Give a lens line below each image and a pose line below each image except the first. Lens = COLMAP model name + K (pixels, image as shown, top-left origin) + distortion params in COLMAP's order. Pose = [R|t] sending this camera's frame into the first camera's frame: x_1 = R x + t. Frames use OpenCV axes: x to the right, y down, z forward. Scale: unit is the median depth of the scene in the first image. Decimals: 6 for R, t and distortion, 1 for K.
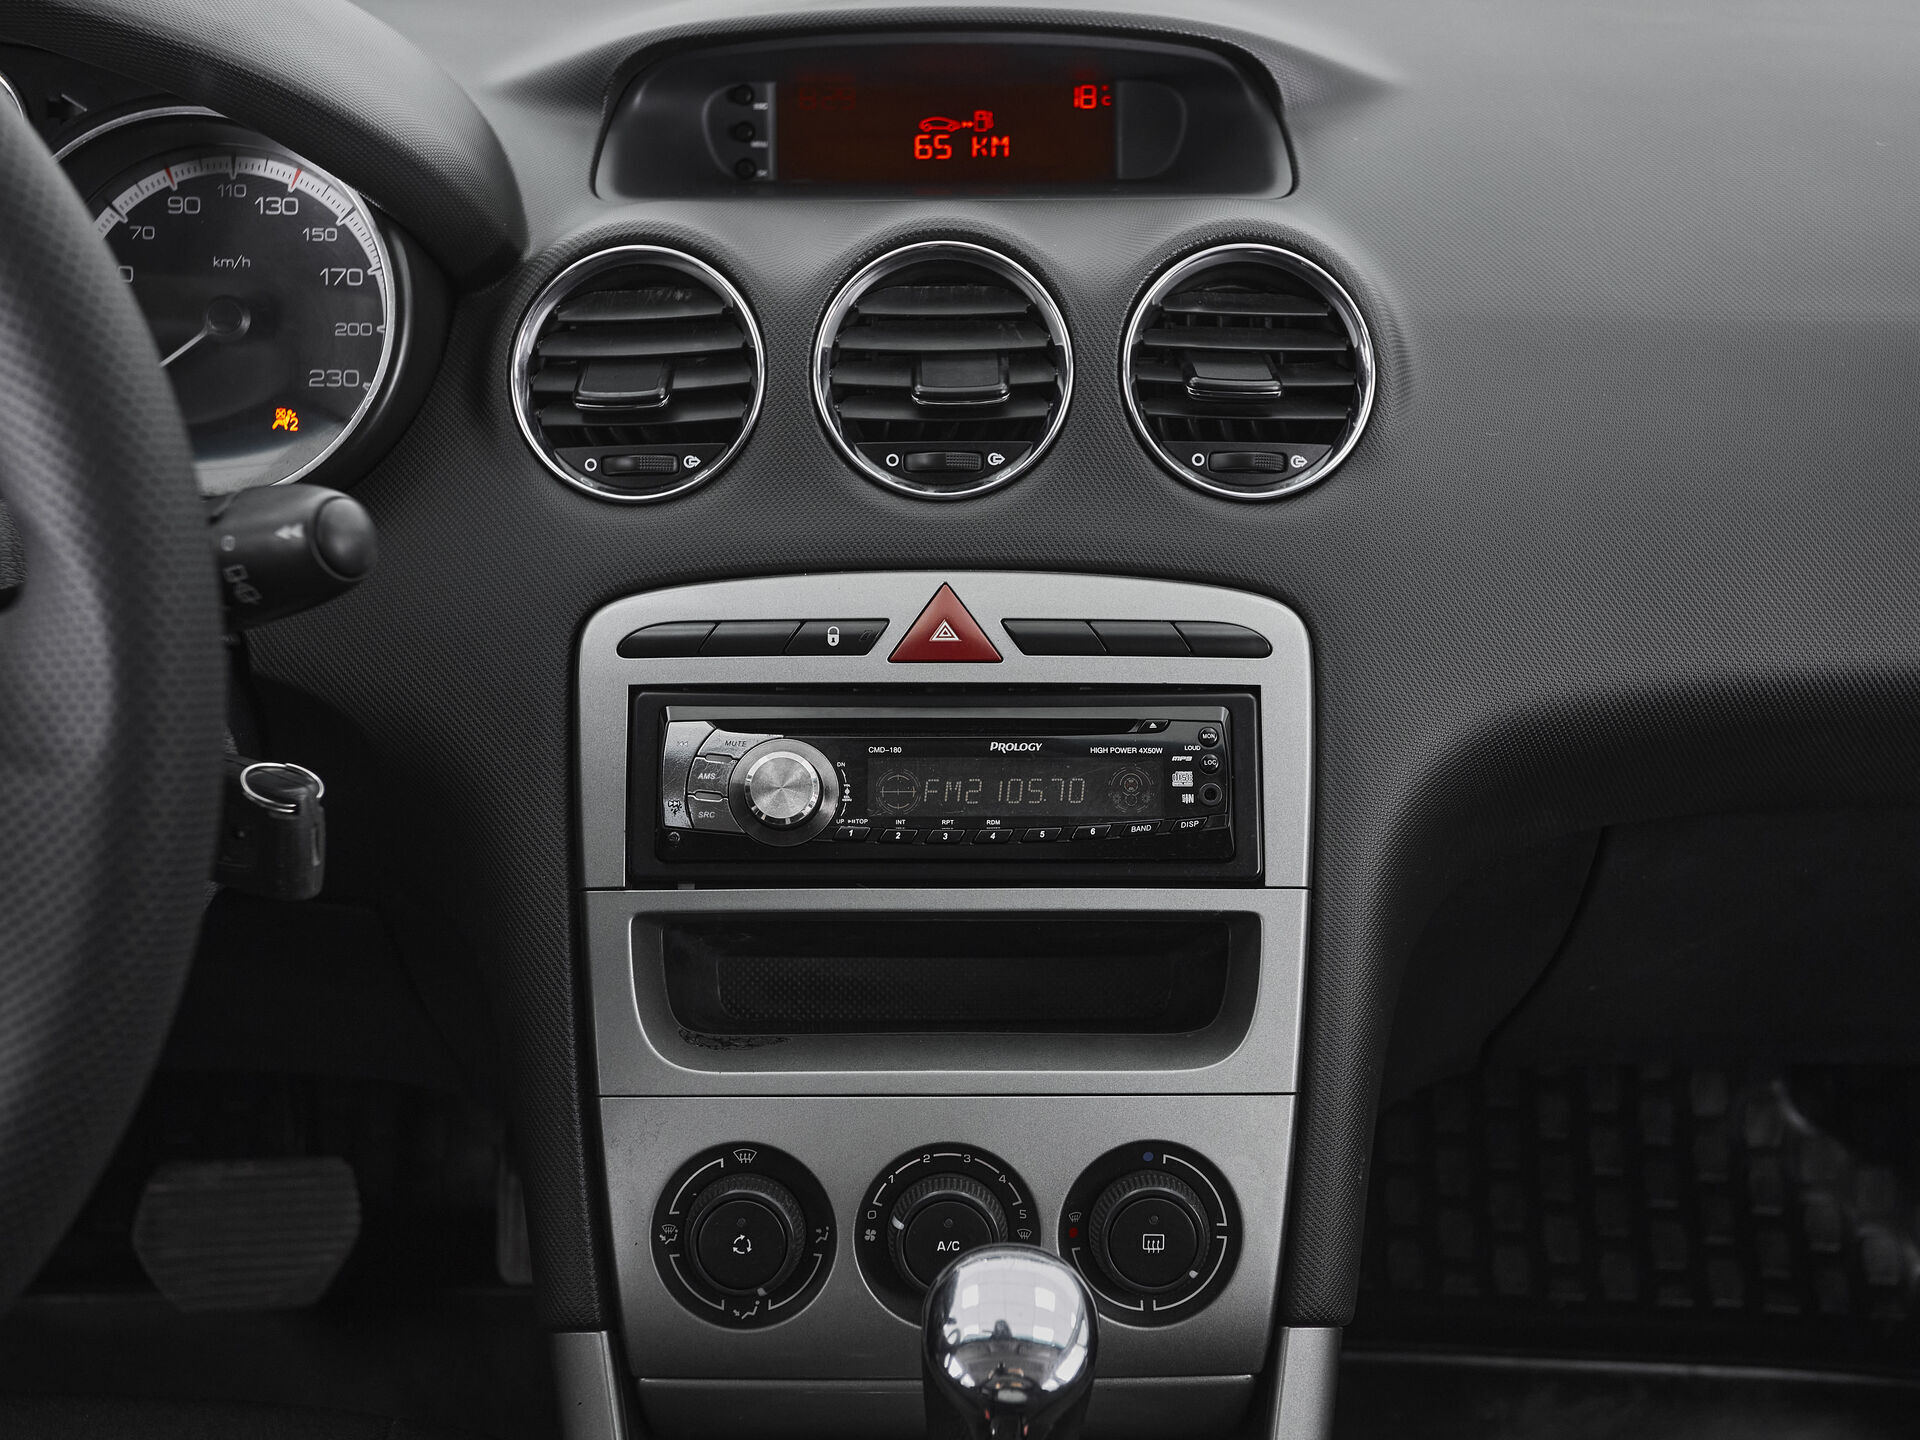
lens RADIAL K [[2393.3, 0, 960.0], [0, 2393.3, 720.0], [0, 0, 1]] dist [0.022596, 0.071634]
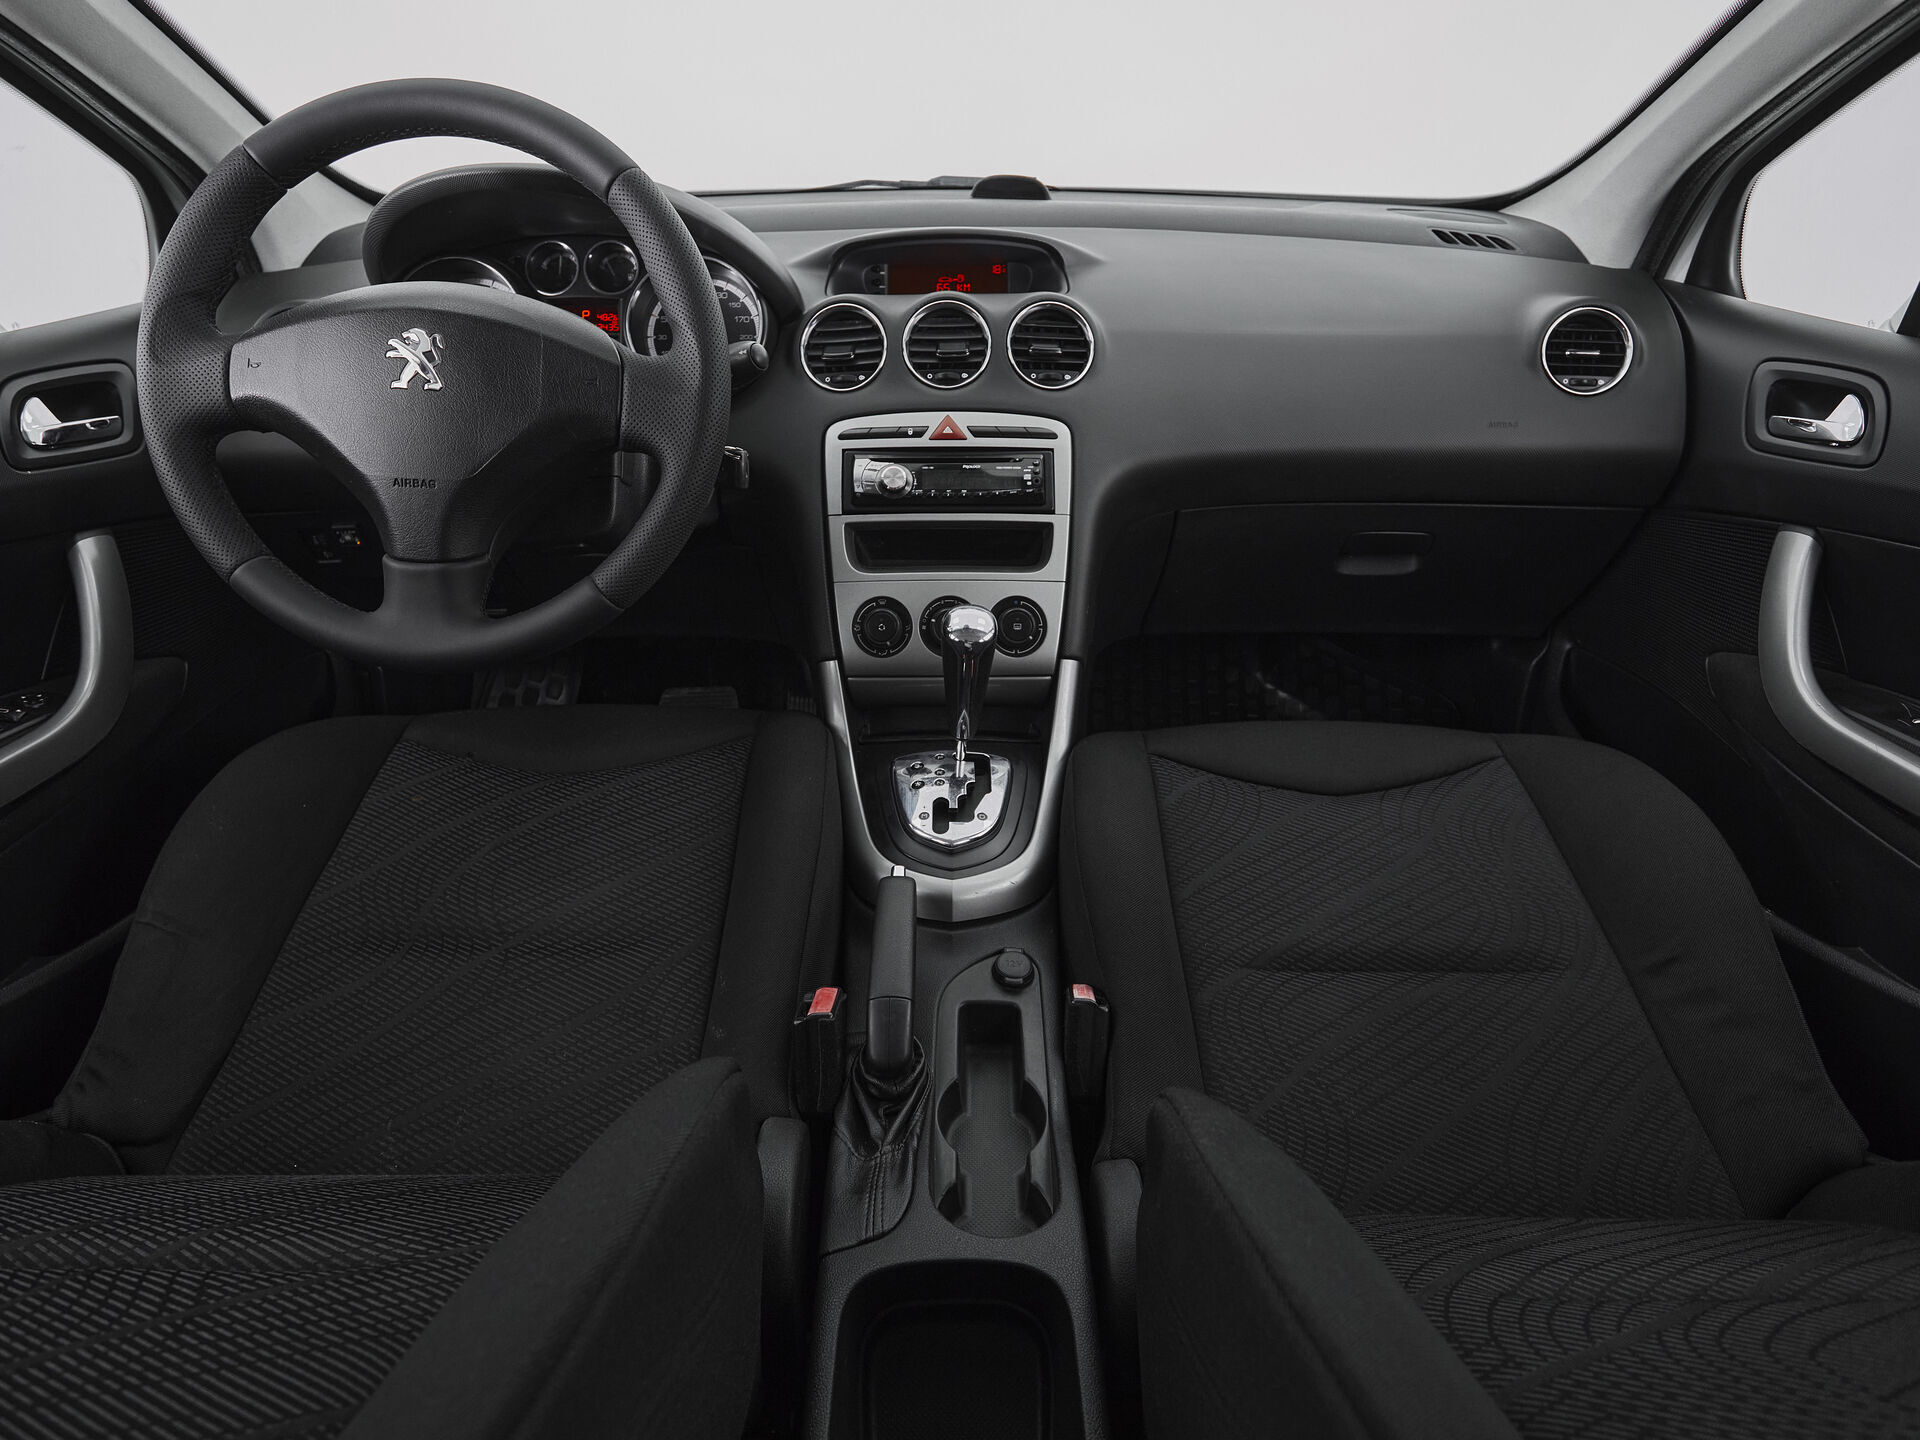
lens RADIAL K [[1048.9, 0, 956.1], [0, 1048.9, 717.1], [0, 0, 1]] dist [-0.004609, -0.000660]
pose [[0.999982, -0.004688, -0.003674, 0.007136], [0.004832, 0.999174, 0.040343, 0.267936], [0.003482, -0.040360, 0.999179, -0.318207]]
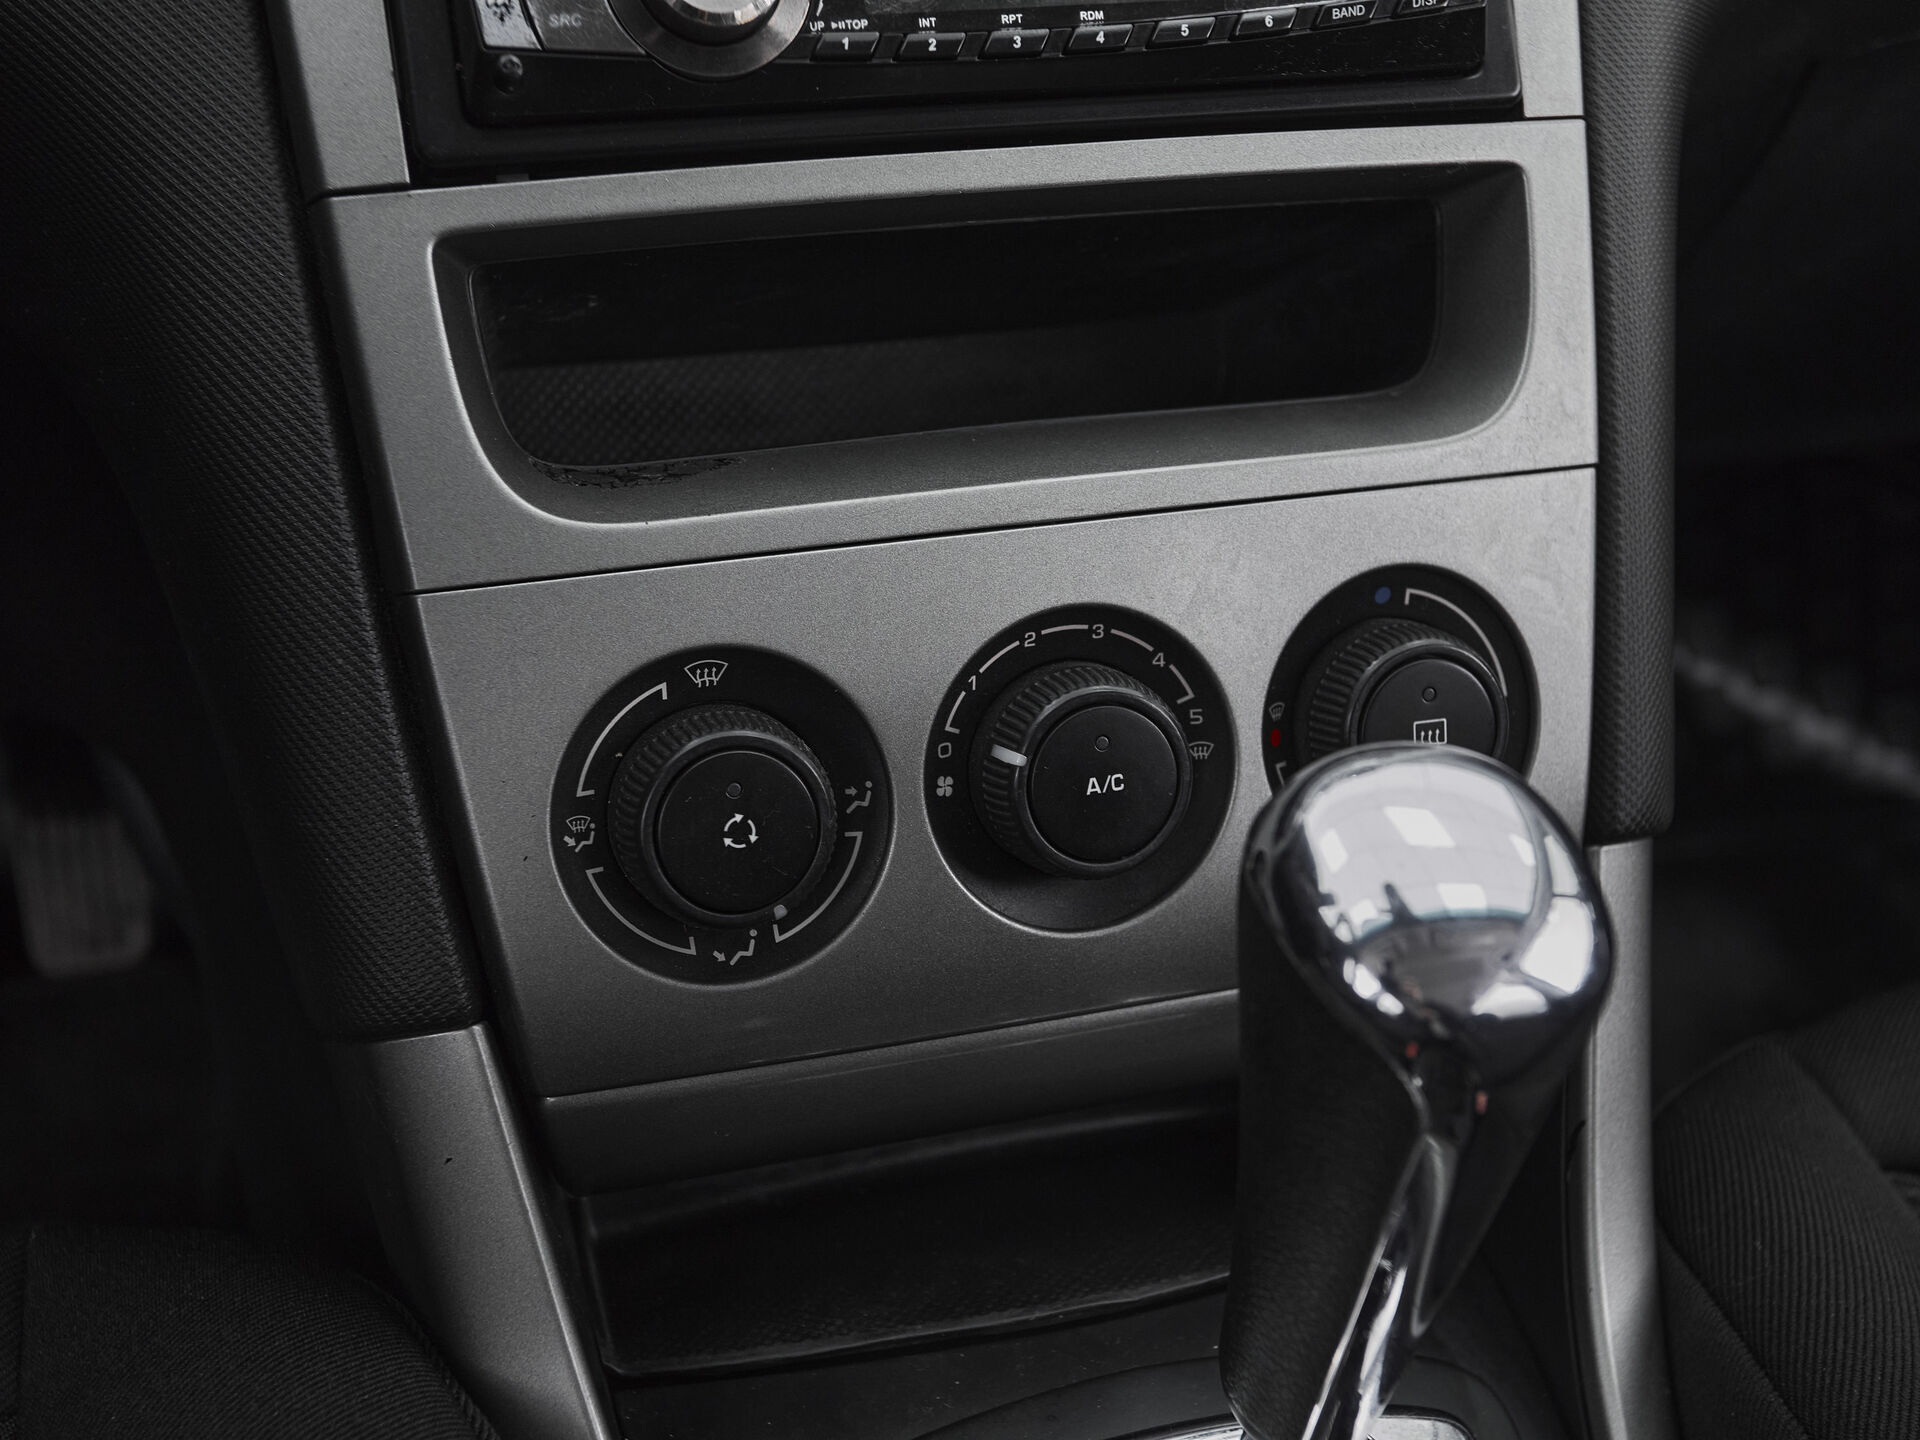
lens RADIAL K [[2393.3, 0, 960.0], [0, 2393.3, 720.0], [0, 0, 1]] dist [0.022596, 0.071634]
pose [[0.957391, -0.121368, 0.262056, -0.173378], [0.077187, 0.981932, 0.172777, 0.101435], [-0.278291, -0.145187, 0.949460, 0.461644]]
